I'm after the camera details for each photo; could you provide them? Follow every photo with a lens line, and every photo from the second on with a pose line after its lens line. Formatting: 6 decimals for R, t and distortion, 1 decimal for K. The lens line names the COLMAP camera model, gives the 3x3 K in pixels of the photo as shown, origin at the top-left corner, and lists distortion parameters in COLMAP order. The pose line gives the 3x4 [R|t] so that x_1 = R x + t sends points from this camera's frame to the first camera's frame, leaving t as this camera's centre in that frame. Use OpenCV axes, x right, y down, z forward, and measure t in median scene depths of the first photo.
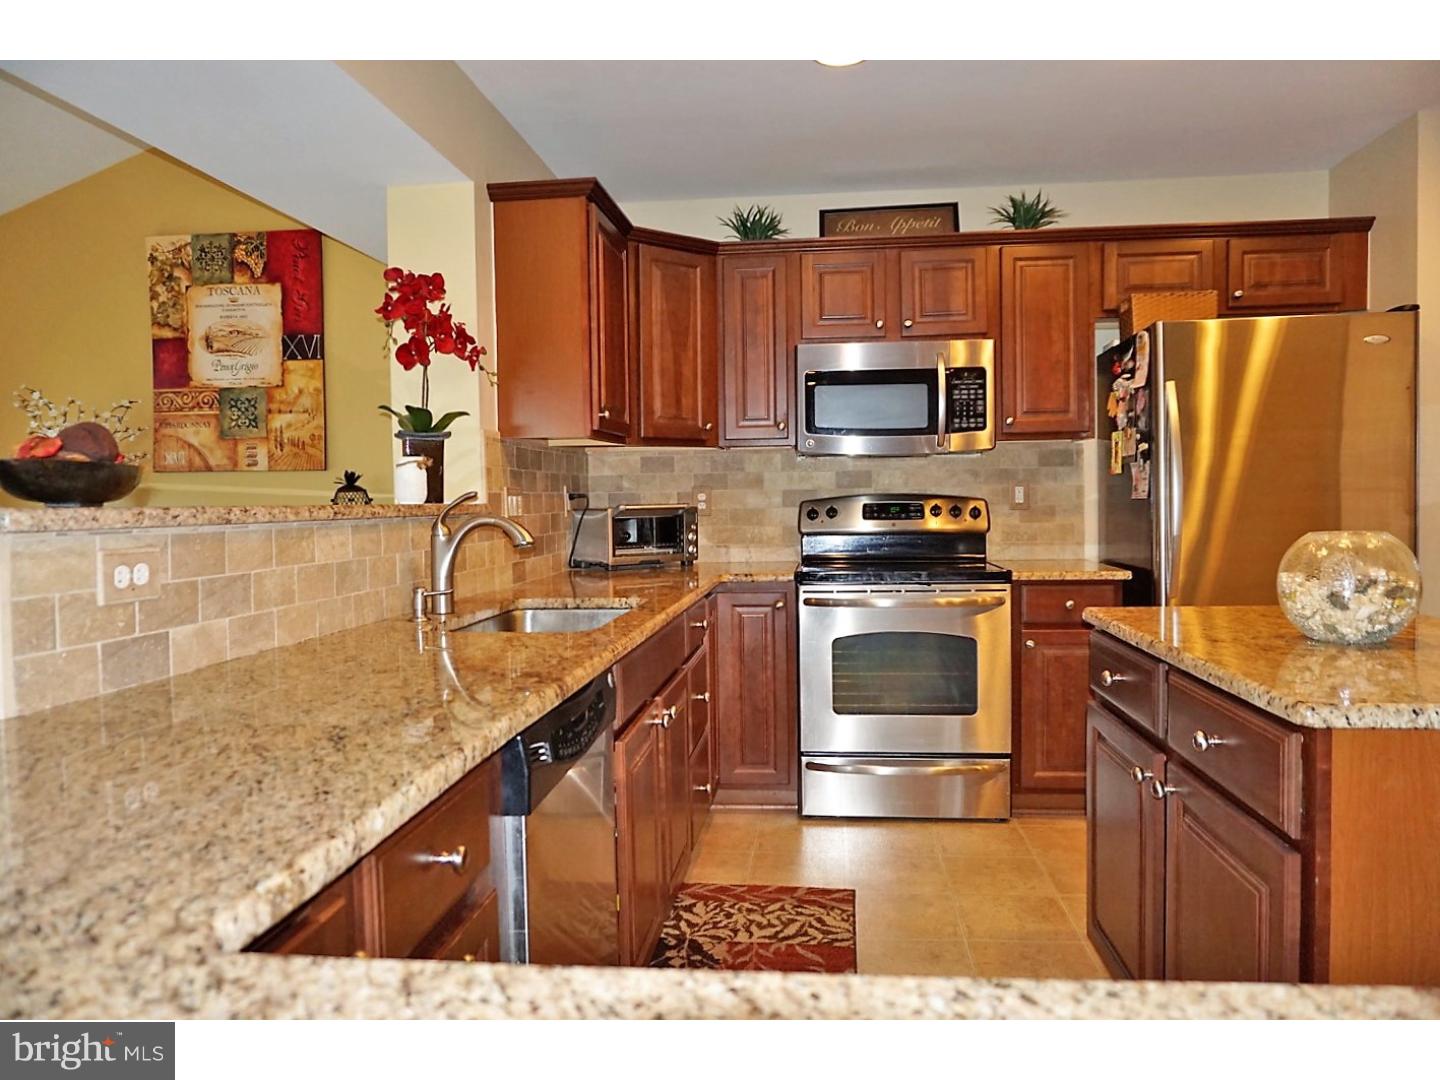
lens RADIAL K [[978.7, 0, 720.0], [0, 978.7, 540.0], [0, 0, 1]] dist [-0.045957, 0.028206]
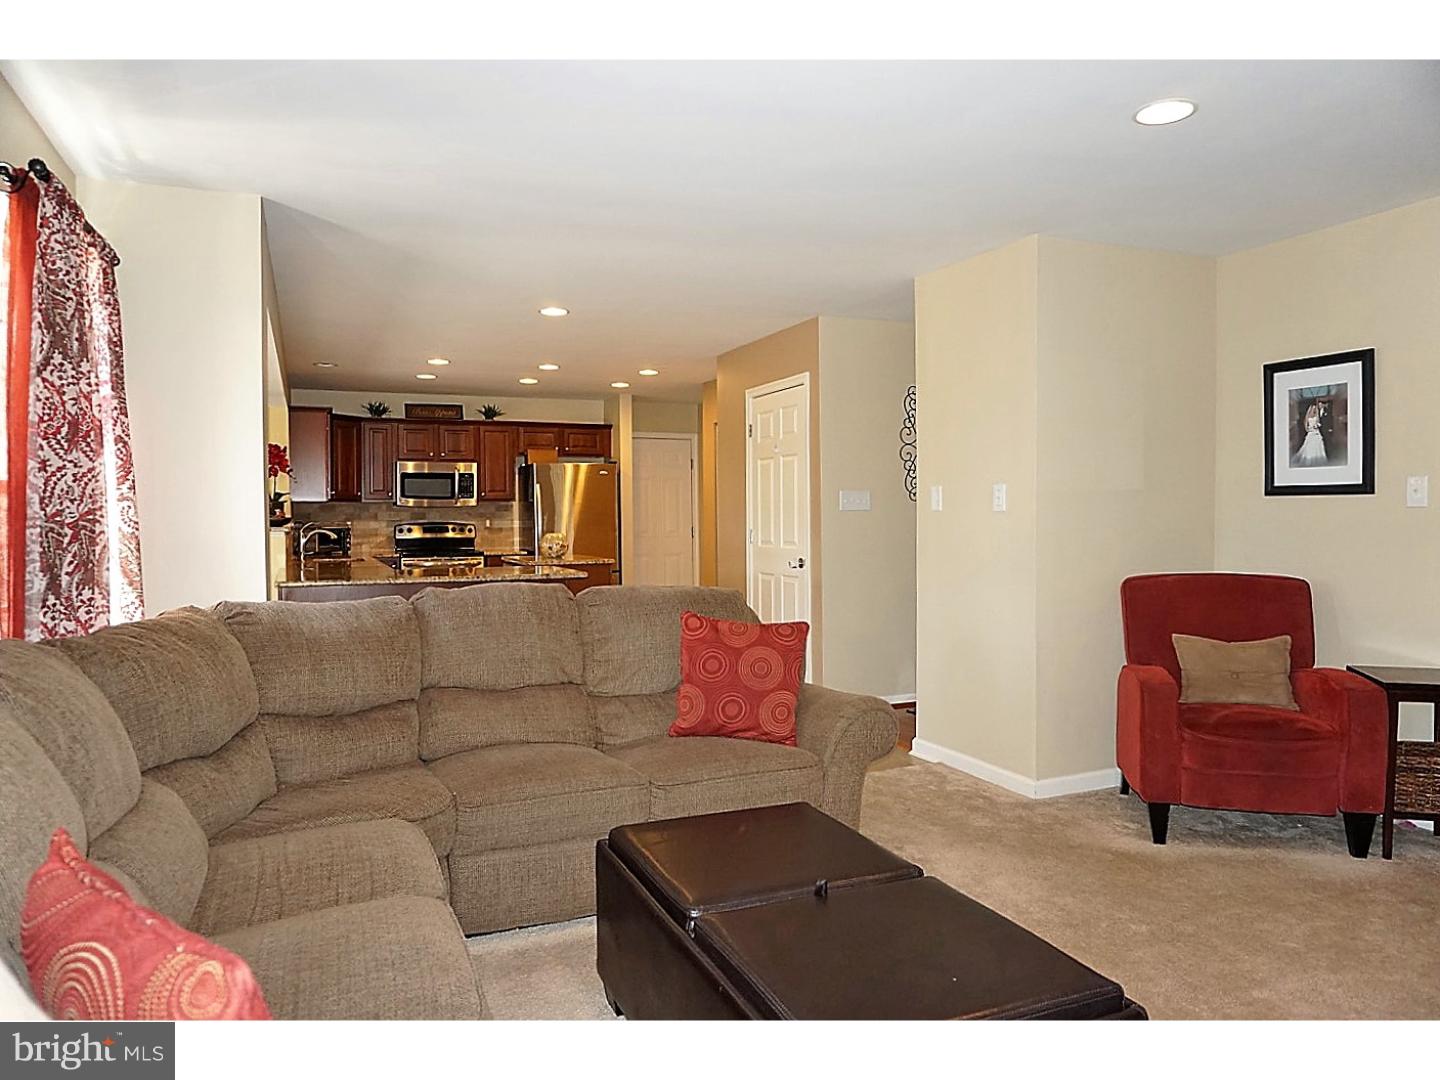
lens RADIAL K [[978.7, 0, 720.0], [0, 978.7, 540.0], [0, 0, 1]] dist [-0.045957, 0.028206]
pose [[0.873363, -0.003140, 0.487059, -0.386434], [0.014931, 0.999682, -0.020329, 0.056048], [-0.486840, 0.025027, 0.873132, -1.455672]]
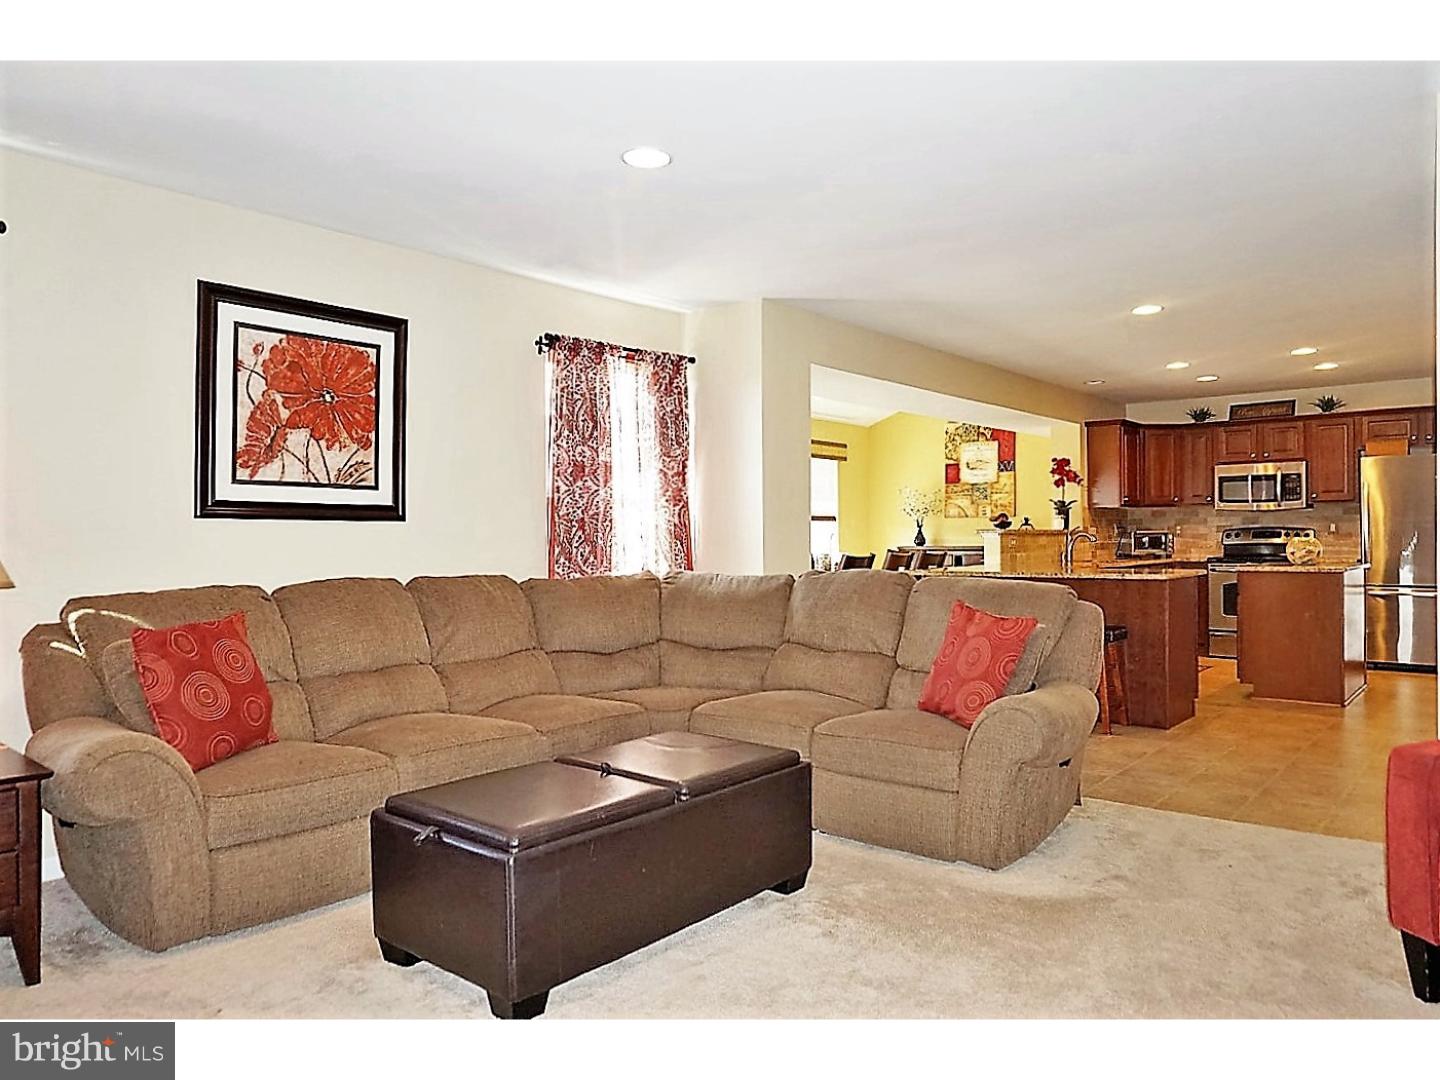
lens RADIAL K [[978.7, 0, 720.0], [0, 978.7, 540.0], [0, 0, 1]] dist [-0.045957, 0.028206]
pose [[0.829409, 0.009744, -0.558557, 0.384700], [-0.028308, 0.999296, -0.024603, 0.074974], [0.557924, 0.036218, 0.829101, -1.591450]]
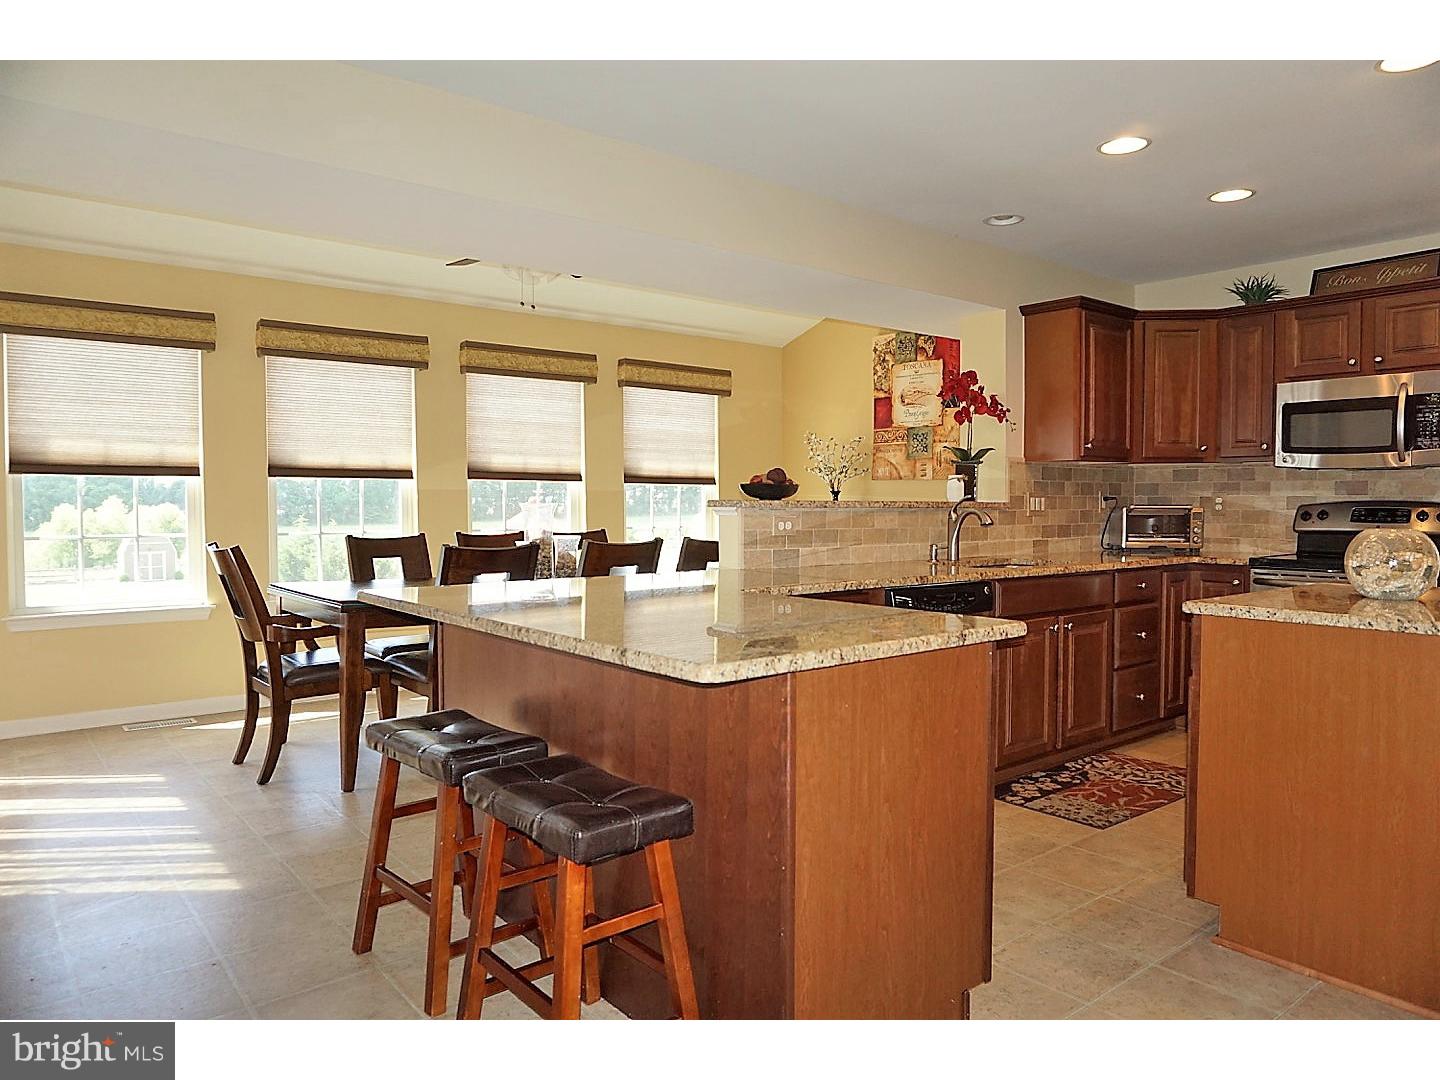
lens RADIAL K [[960.5, 0, 716.8], [0, 960.5, 535.3], [0, 0, 1]] dist [-0.050849, 0.031454]
pose [[0.712188, 0.039810, -0.700859, 0.413623], [-0.041952, 0.999020, 0.014115, 0.012480], [0.700734, 0.019350, 0.713160, -0.379310]]
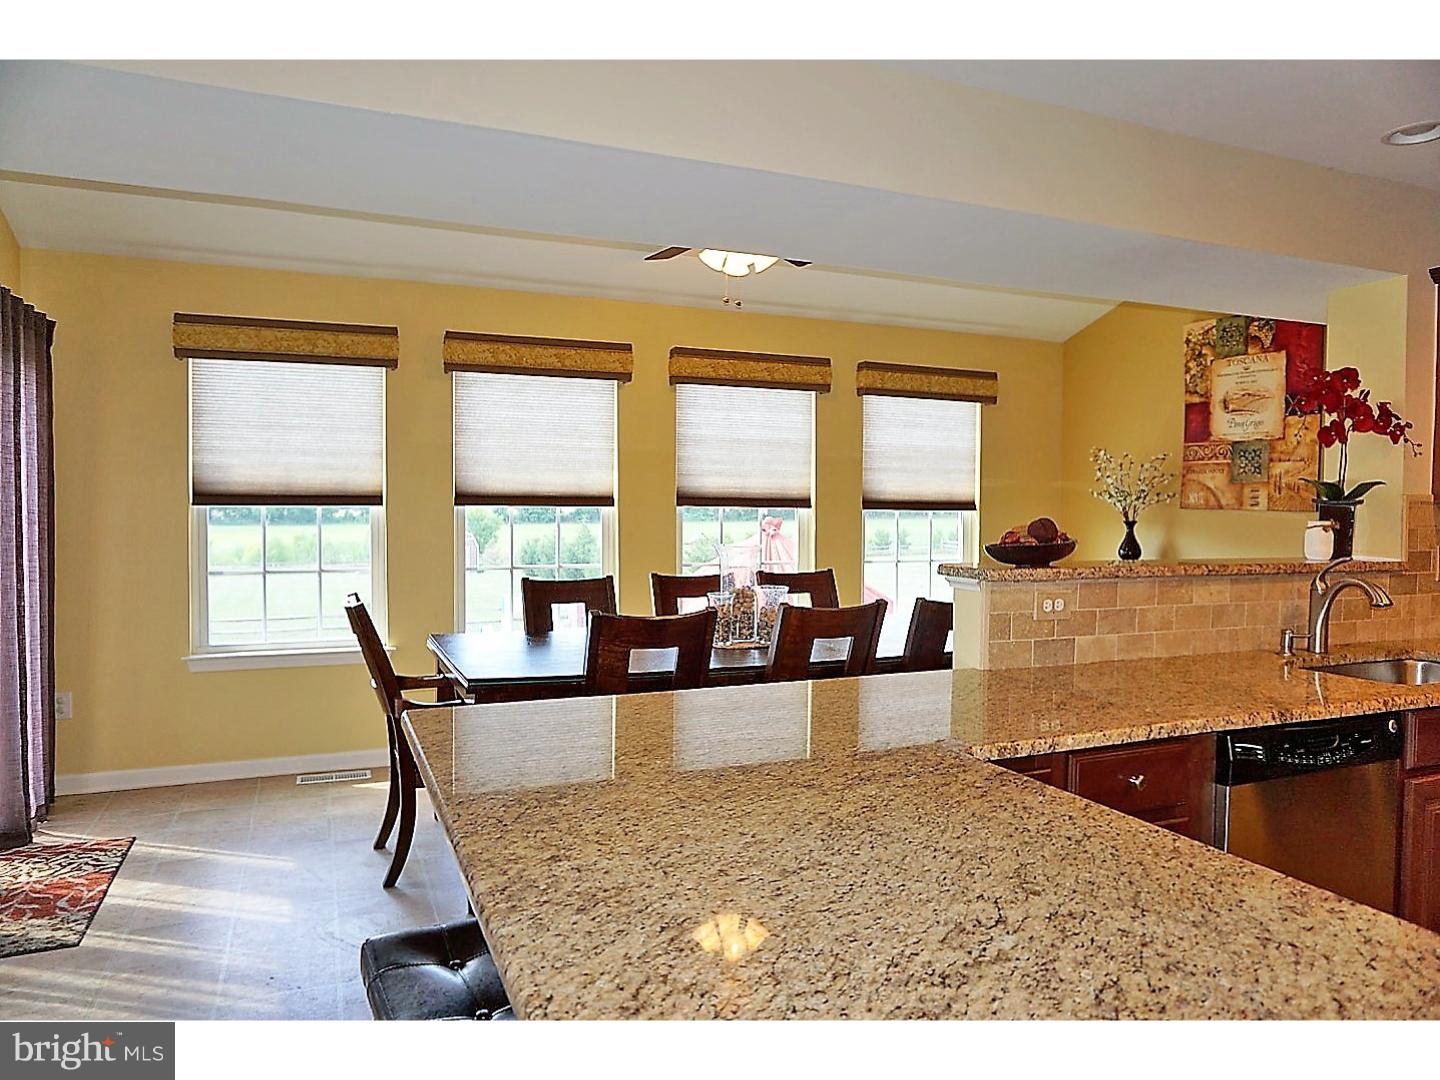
lens RADIAL K [[960.5, 0, 716.8], [0, 960.5, 535.3], [0, 0, 1]] dist [-0.050849, 0.031454]
pose [[0.487261, 0.050221, -0.871811, 0.239197], [-0.054370, 0.998153, 0.027111, -0.040206], [0.871562, 0.034190, 0.489092, -0.163378]]
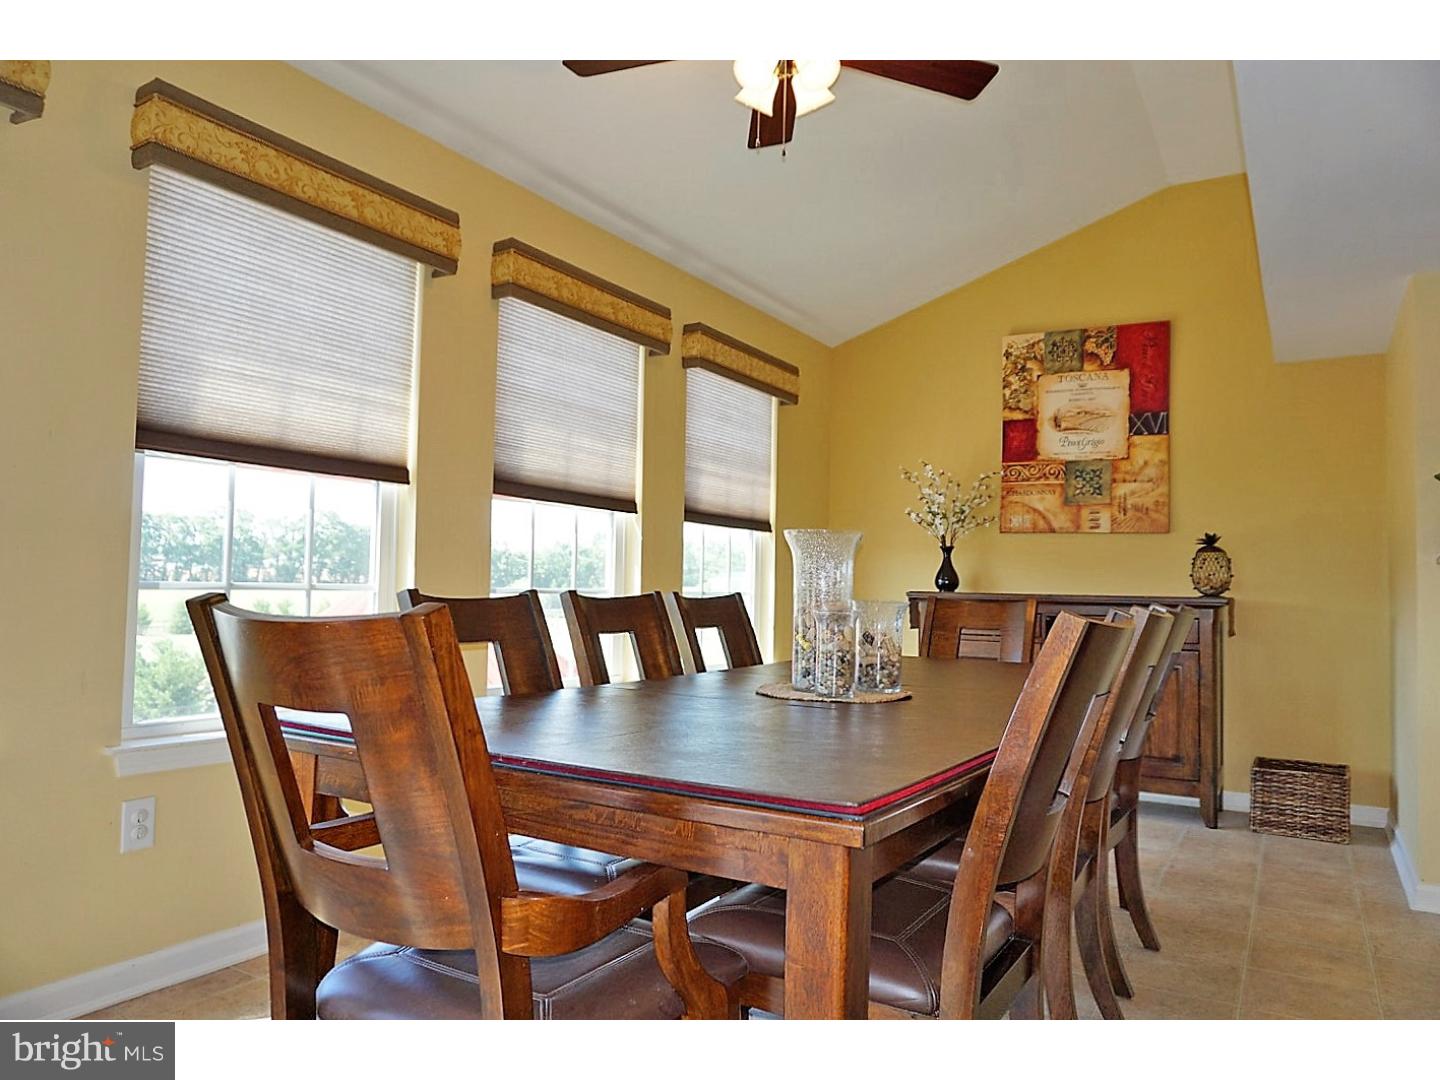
lens RADIAL K [[978.7, 0, 720.0], [0, 978.7, 540.0], [0, 0, 1]] dist [-0.045957, 0.028206]
pose [[0.908411, 0.016829, -0.417738, -0.452202], [-0.055660, 0.995163, -0.080945, 0.060207], [0.414356, 0.096783, 0.904954, -0.238013]]
